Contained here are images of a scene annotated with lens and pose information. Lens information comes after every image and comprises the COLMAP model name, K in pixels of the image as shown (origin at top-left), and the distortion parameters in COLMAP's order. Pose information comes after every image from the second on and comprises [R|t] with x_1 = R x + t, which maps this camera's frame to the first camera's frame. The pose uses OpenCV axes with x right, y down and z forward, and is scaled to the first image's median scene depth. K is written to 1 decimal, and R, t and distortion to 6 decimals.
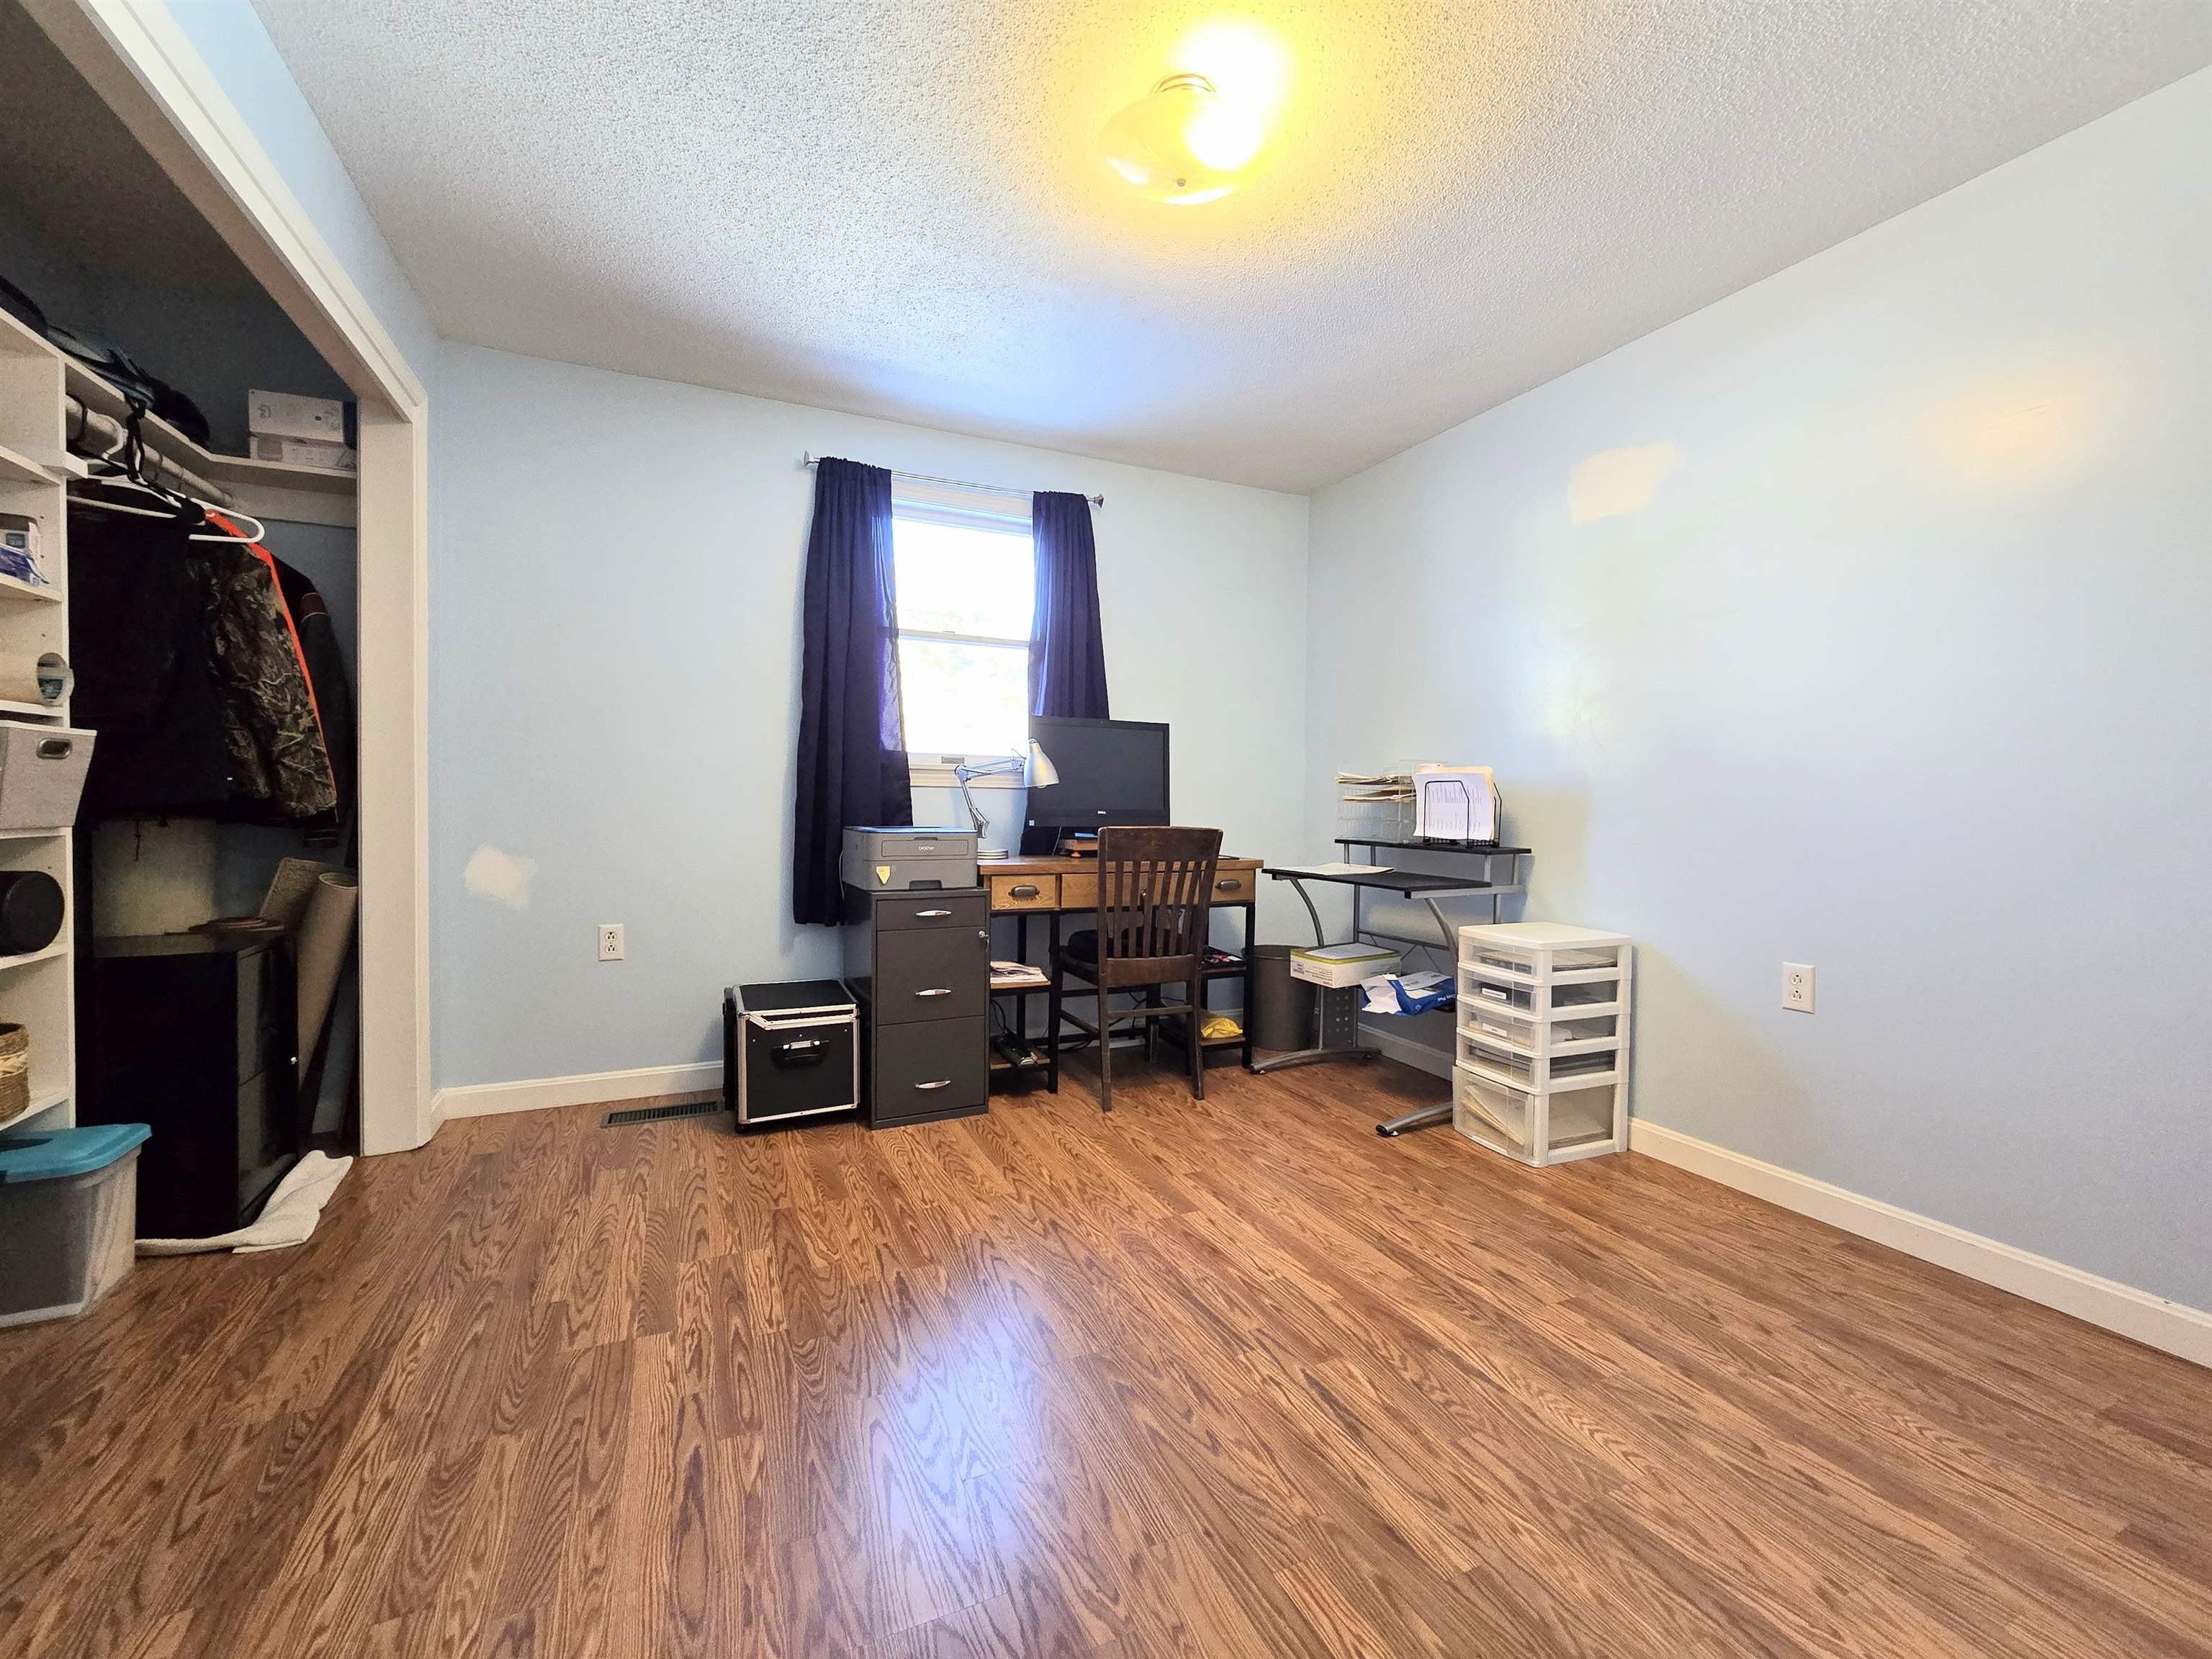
lens RADIAL K [[901.6, 0, 1108.6], [0, 901.6, 821.4], [0, 0, 1]] dist [-0.004721, -0.000001]
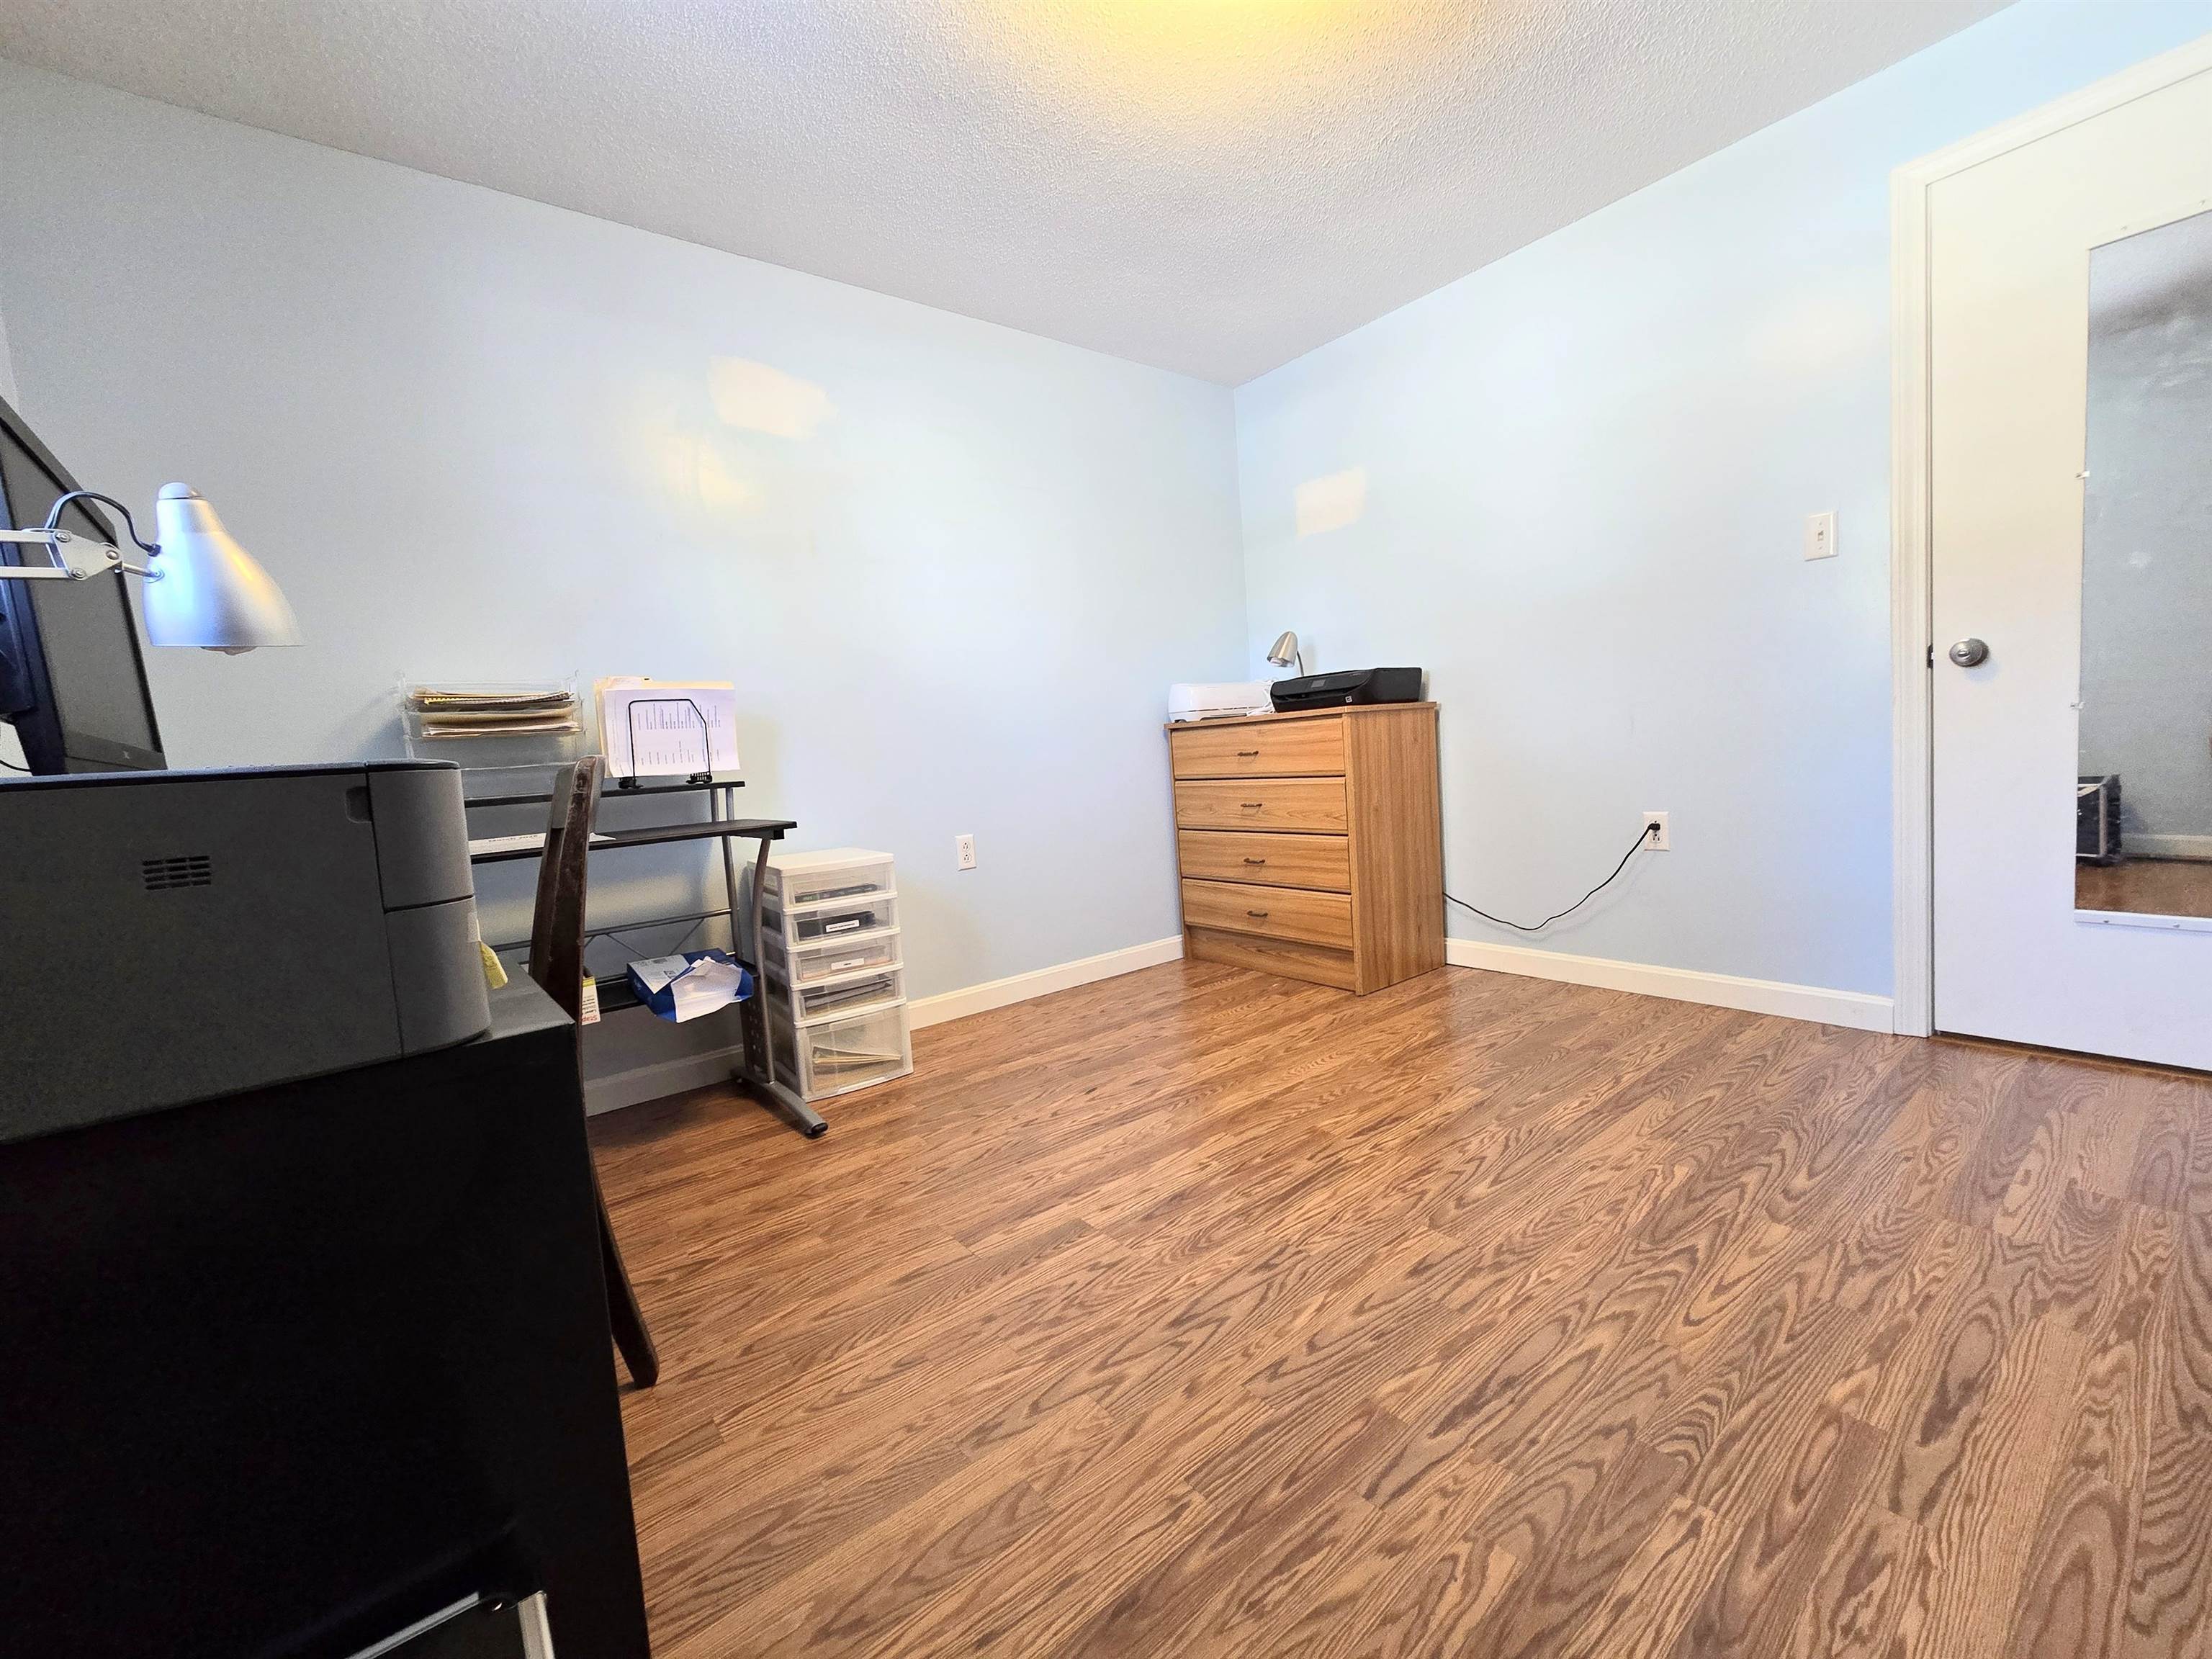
lens RADIAL K [[901.6, 0, 1108.6], [0, 901.6, 821.4], [0, 0, 1]] dist [-0.004721, -0.000001]
pose [[-0.227644, -0.075302, 0.970828, -0.742251], [0.093781, 0.990675, 0.098832, 0.028989], [-0.969218, 0.113544, -0.218459, 1.319954]]
